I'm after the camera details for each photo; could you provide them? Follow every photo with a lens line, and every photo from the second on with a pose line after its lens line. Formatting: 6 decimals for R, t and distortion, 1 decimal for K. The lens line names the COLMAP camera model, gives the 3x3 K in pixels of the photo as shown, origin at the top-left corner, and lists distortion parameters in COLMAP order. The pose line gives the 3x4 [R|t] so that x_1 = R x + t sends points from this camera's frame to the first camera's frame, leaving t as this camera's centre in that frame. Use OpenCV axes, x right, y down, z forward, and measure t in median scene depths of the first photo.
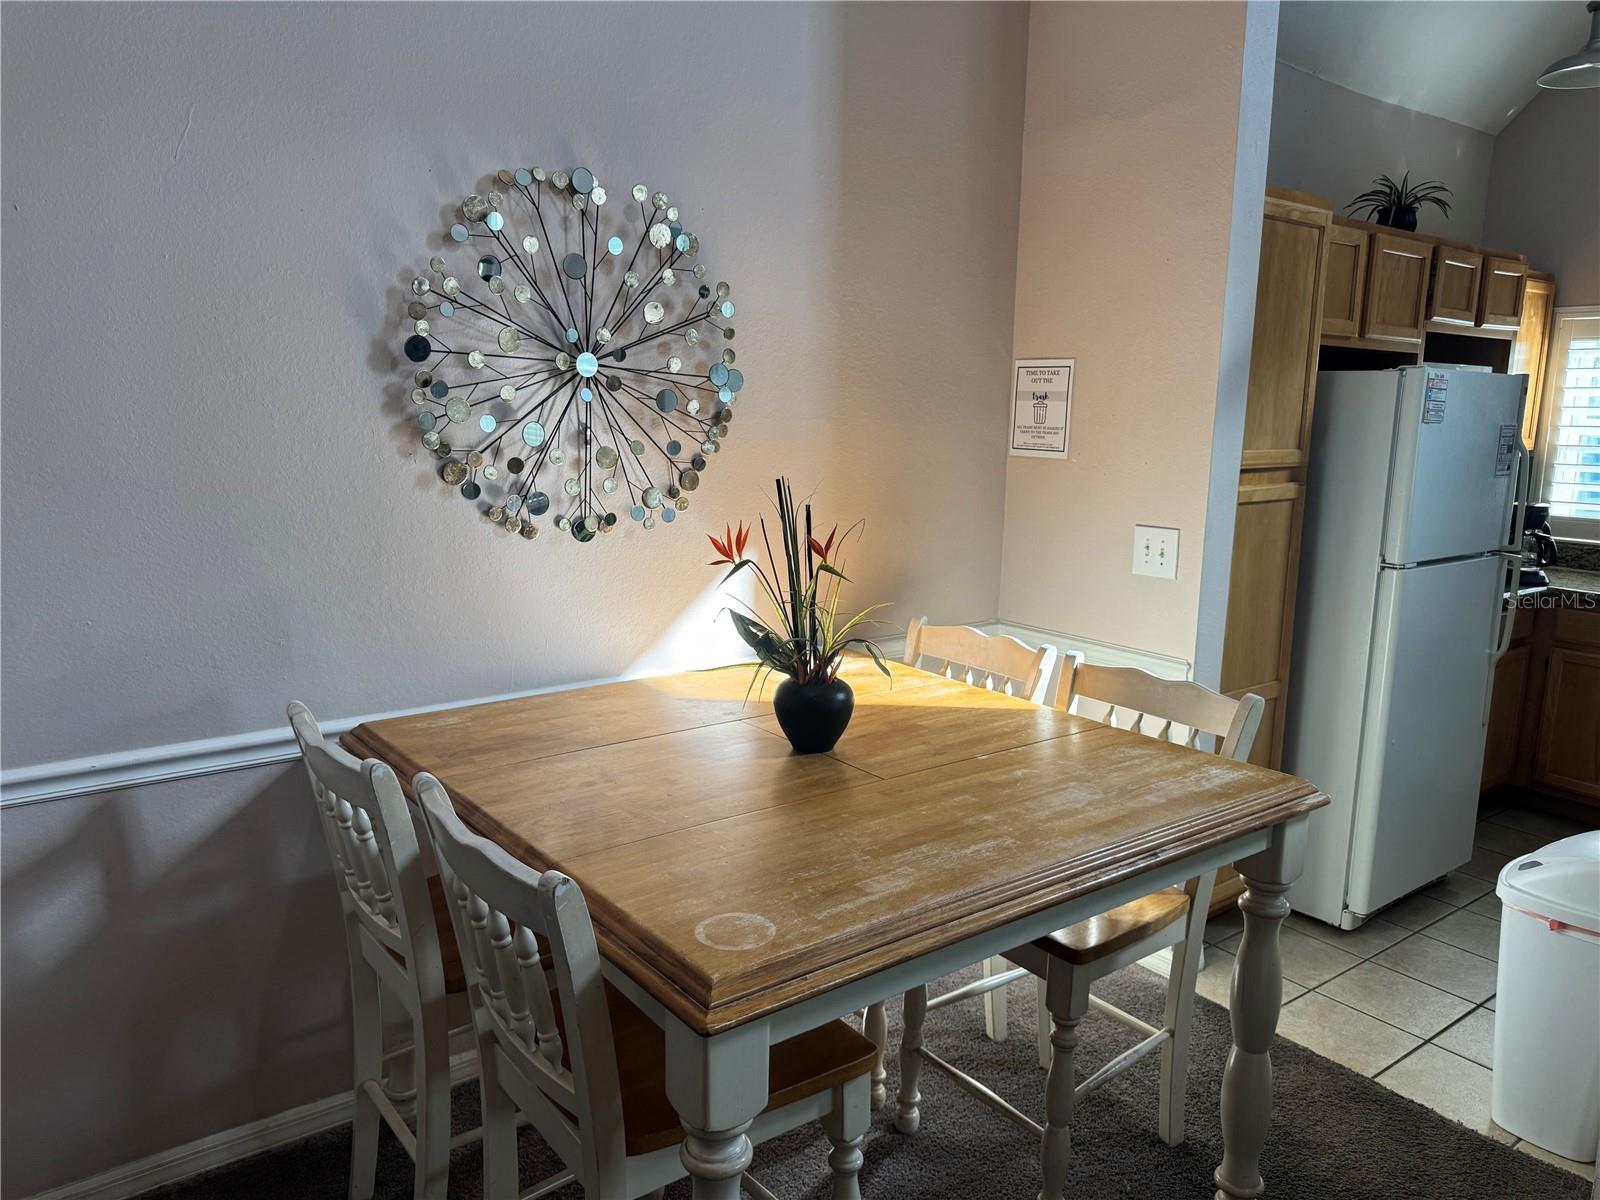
lens RADIAL K [[1120.2, 0, 790.8], [0, 1120.2, 609.4], [0, 0, 1]] dist [0.085382, -0.105983]
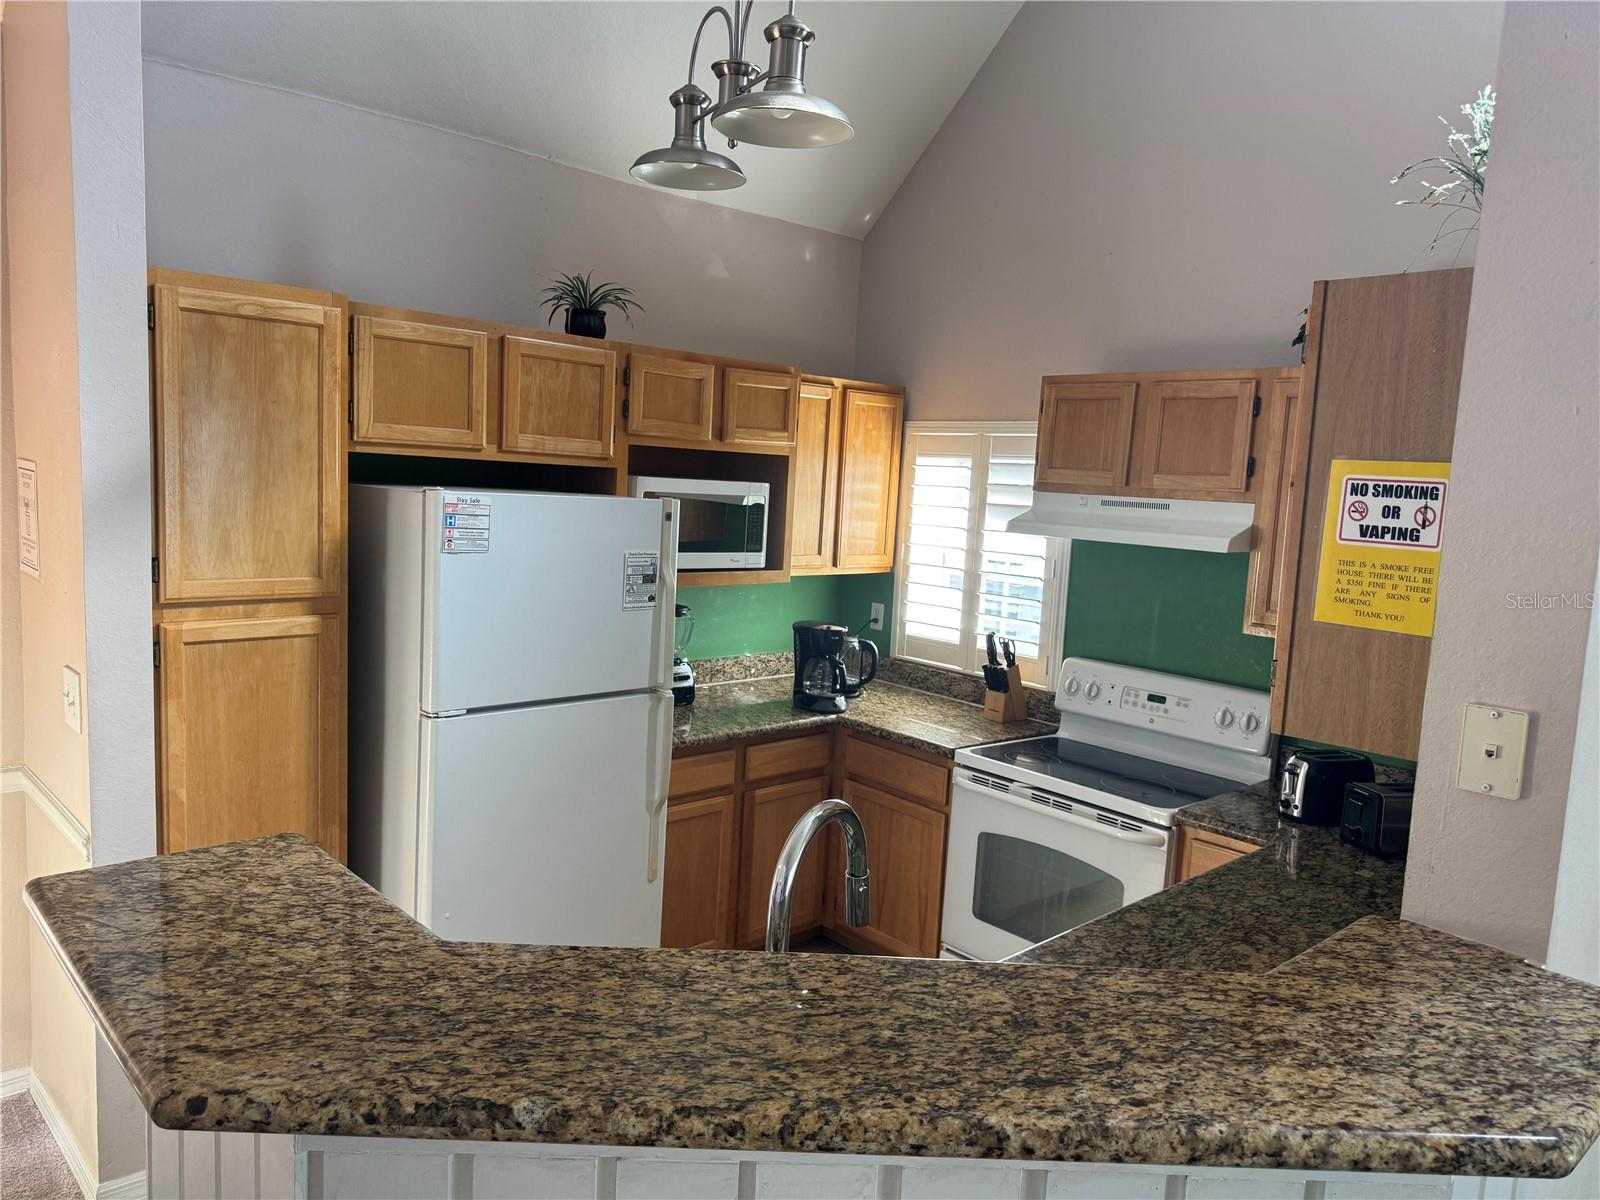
lens RADIAL K [[1125.3, 0, 804.4], [0, 1125.3, 604.0], [0, 0, 1]] dist [0.132366, -0.213032]
pose [[0.993582, 0.024840, 0.110354, 0.784677], [-0.018538, 0.998158, -0.057769, -0.084489], [-0.111586, 0.055353, 0.992212, 0.108895]]
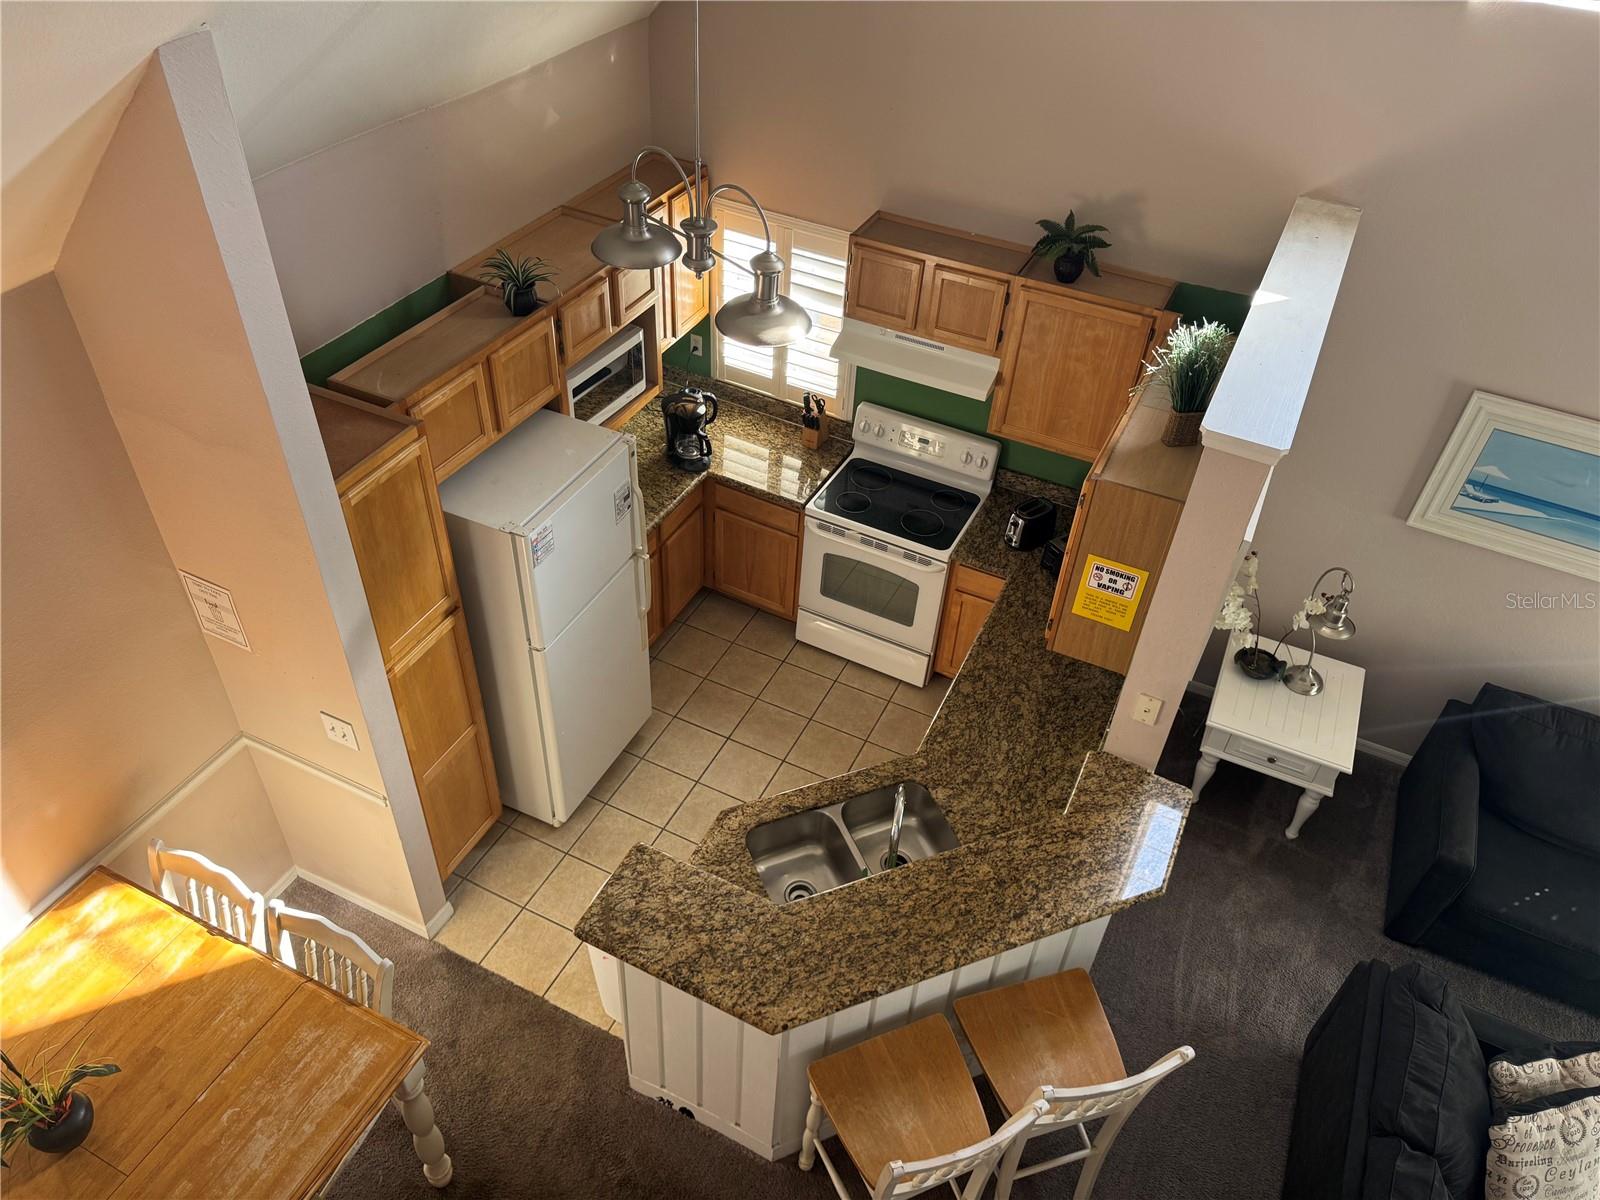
lens RADIAL K [[1129.7, 0, 806.4], [0, 1129.7, 590.8], [0, 0, 1]] dist [0.070485, -0.077310]
pose [[0.888910, -0.279471, 0.362954, 0.378130], [0.044913, 0.841687, 0.538095, -0.881658], [-0.455875, -0.462017, 0.760735, -0.150454]]
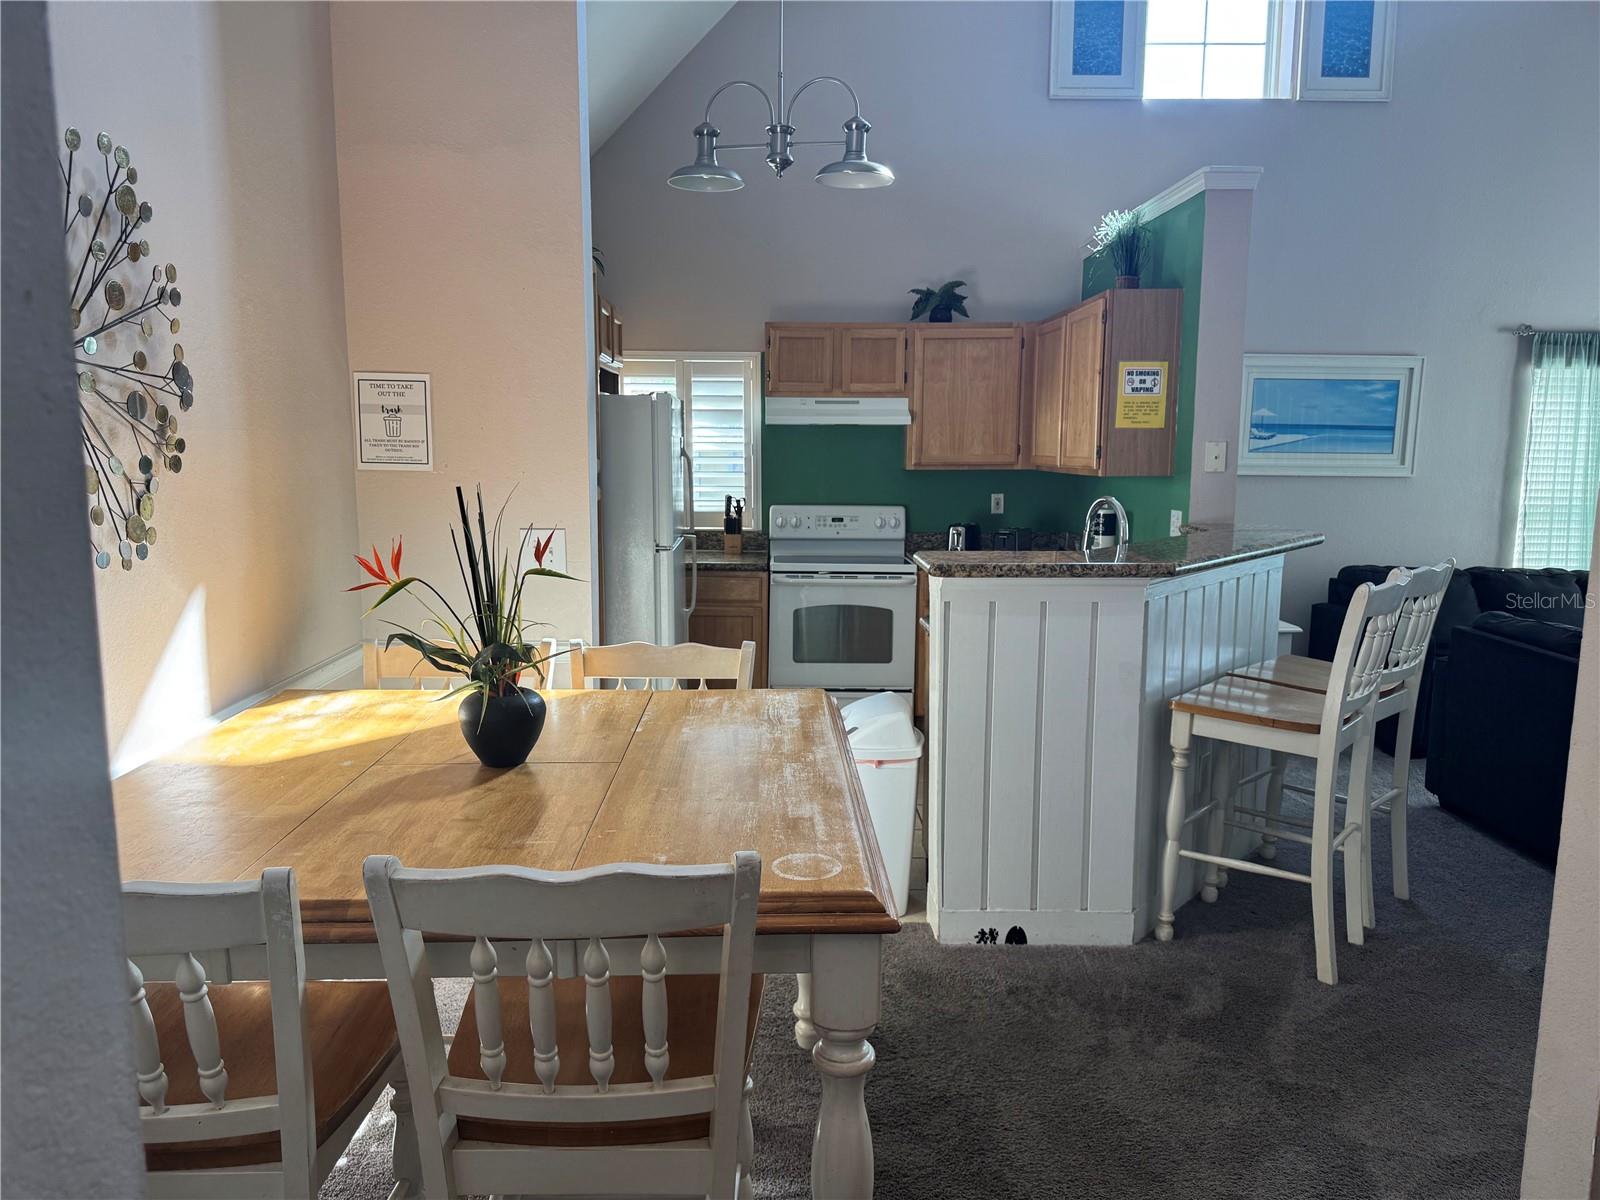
lens RADIAL K [[1120.2, 0, 790.8], [0, 1120.2, 609.4], [0, 0, 1]] dist [0.085382, -0.105983]
pose [[0.588295, -0.131149, 0.797940, -0.443724], [0.149568, 0.987382, 0.052014, -0.015087], [-0.794694, 0.088747, 0.600488, 0.148147]]
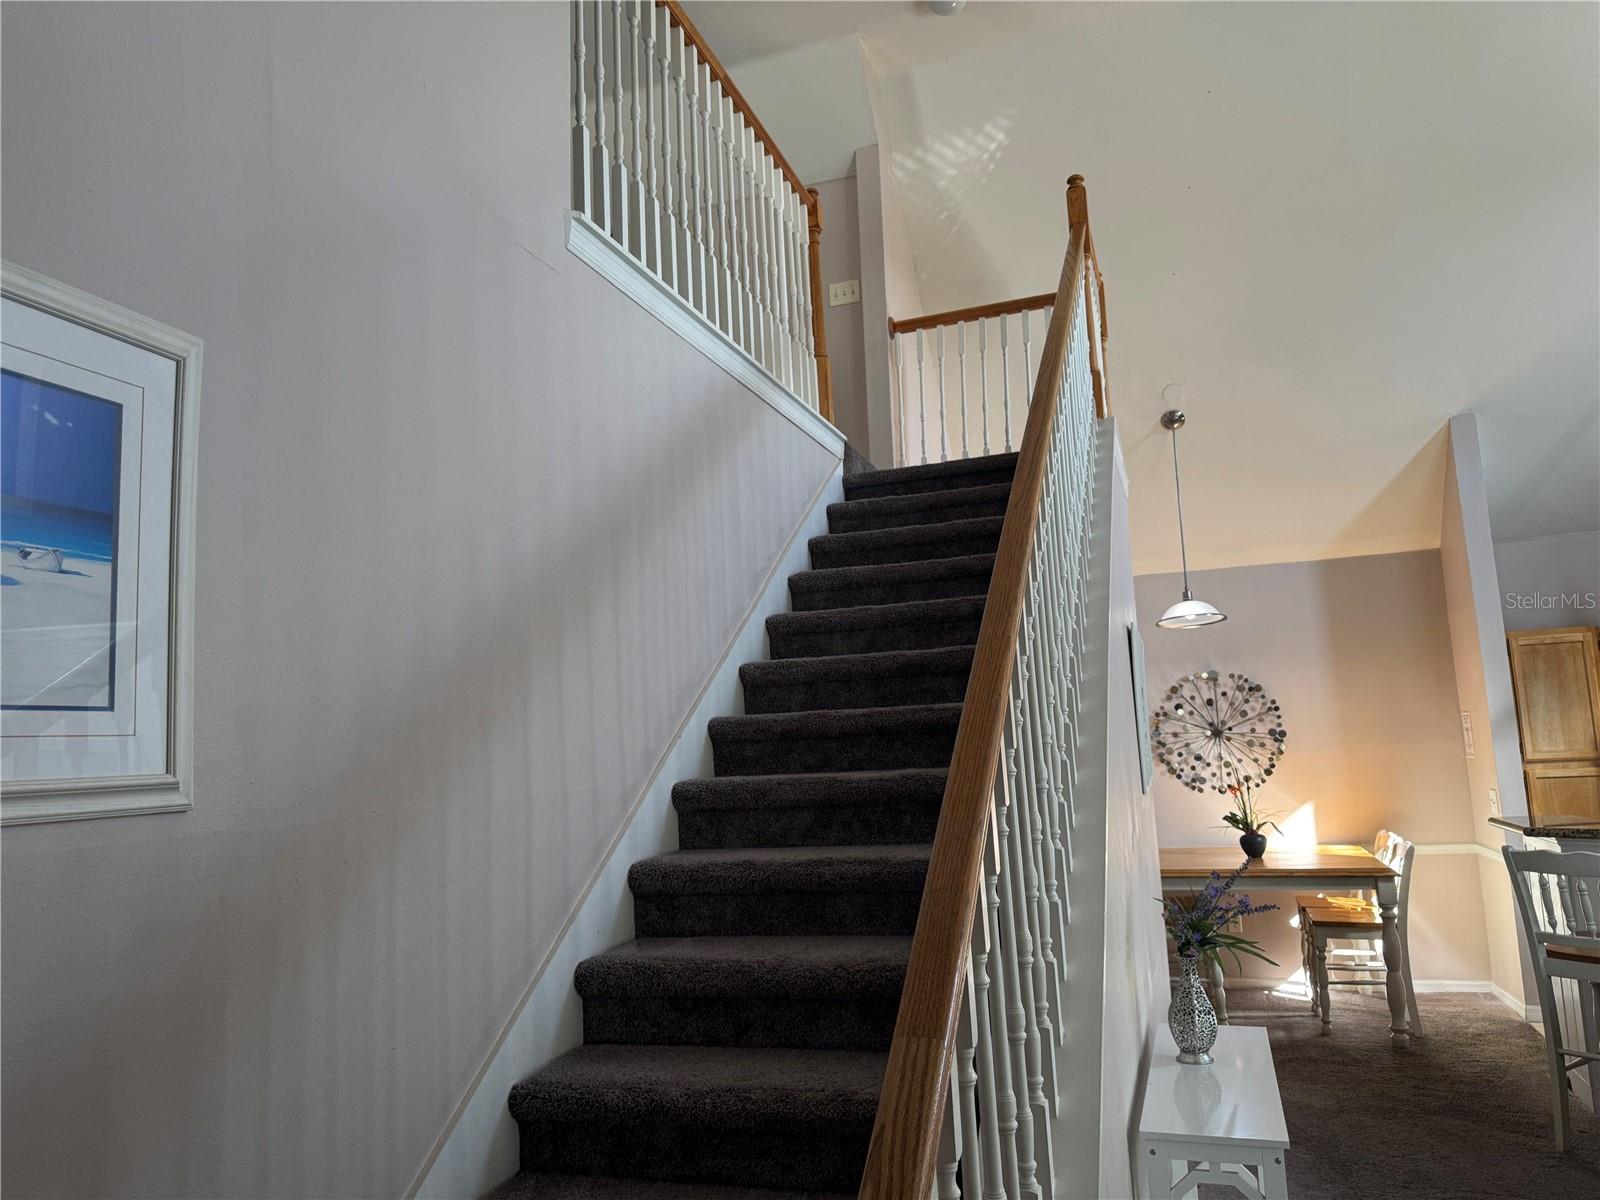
lens RADIAL K [[1154.8, 0, 800.0], [0, 1154.8, 600.0], [0, 0, 1]] dist [-0.000872, -0.000514]
pose [[0.554448, -0.150537, -0.818490, 1.469838], [-0.095965, 0.965379, -0.242559, 0.240106], [0.826667, 0.213033, 0.520806, -1.312100]]
